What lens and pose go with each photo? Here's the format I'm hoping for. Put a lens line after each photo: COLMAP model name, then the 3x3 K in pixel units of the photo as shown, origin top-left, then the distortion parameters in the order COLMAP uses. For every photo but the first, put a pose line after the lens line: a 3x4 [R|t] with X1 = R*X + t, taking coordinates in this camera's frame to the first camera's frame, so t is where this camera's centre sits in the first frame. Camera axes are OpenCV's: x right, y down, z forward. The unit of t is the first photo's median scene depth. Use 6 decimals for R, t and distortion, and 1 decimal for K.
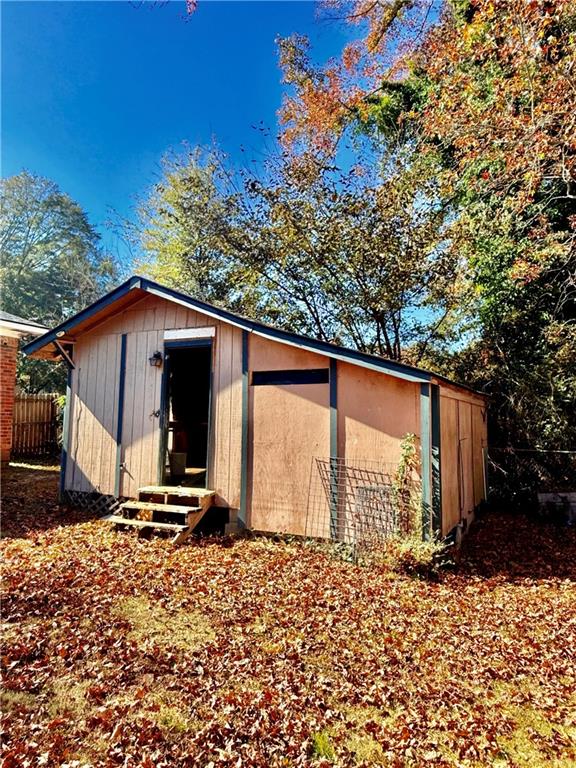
lens RADIAL K [[531.4, 0, 288.0], [0, 531.4, 384.0], [0, 0, 1]] dist [-0.001168, -0.000186]
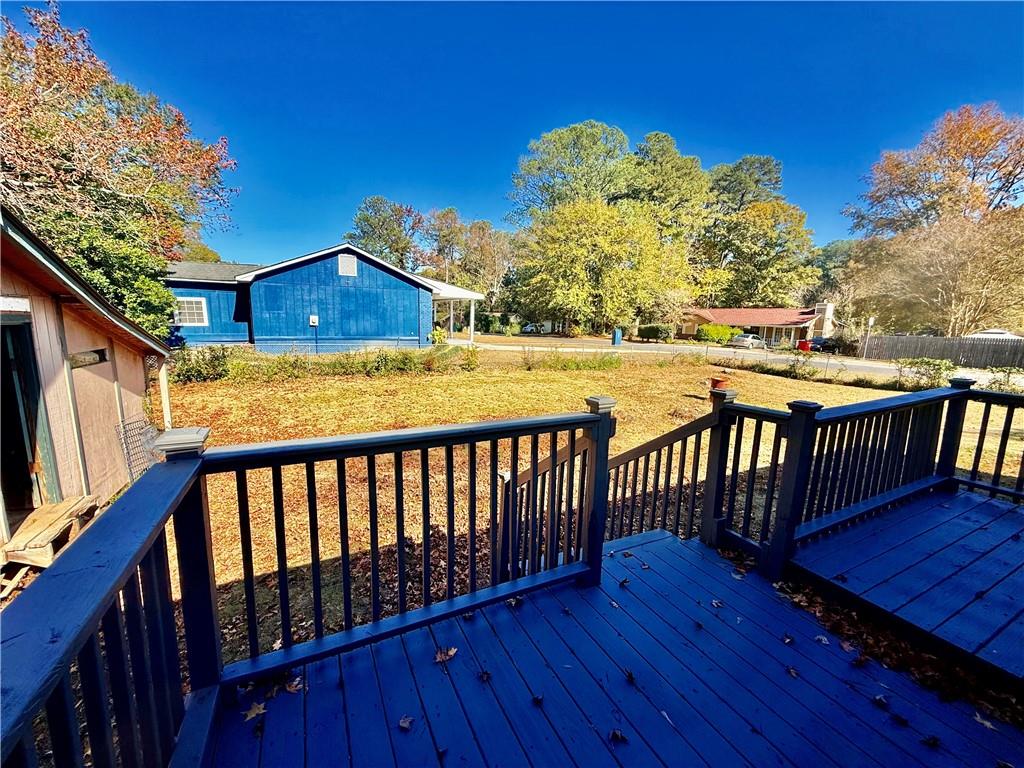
lens RADIAL K [[408.3, 0, 510.1], [0, 408.3, 384.3], [0, 0, 1]] dist [-0.000753, 0.000081]
pose [[-0.806786, -0.128866, 0.576619, -0.919449], [-0.087013, 0.991198, 0.099773, -0.092781], [-0.584401, 0.030322, -0.810898, 0.948519]]
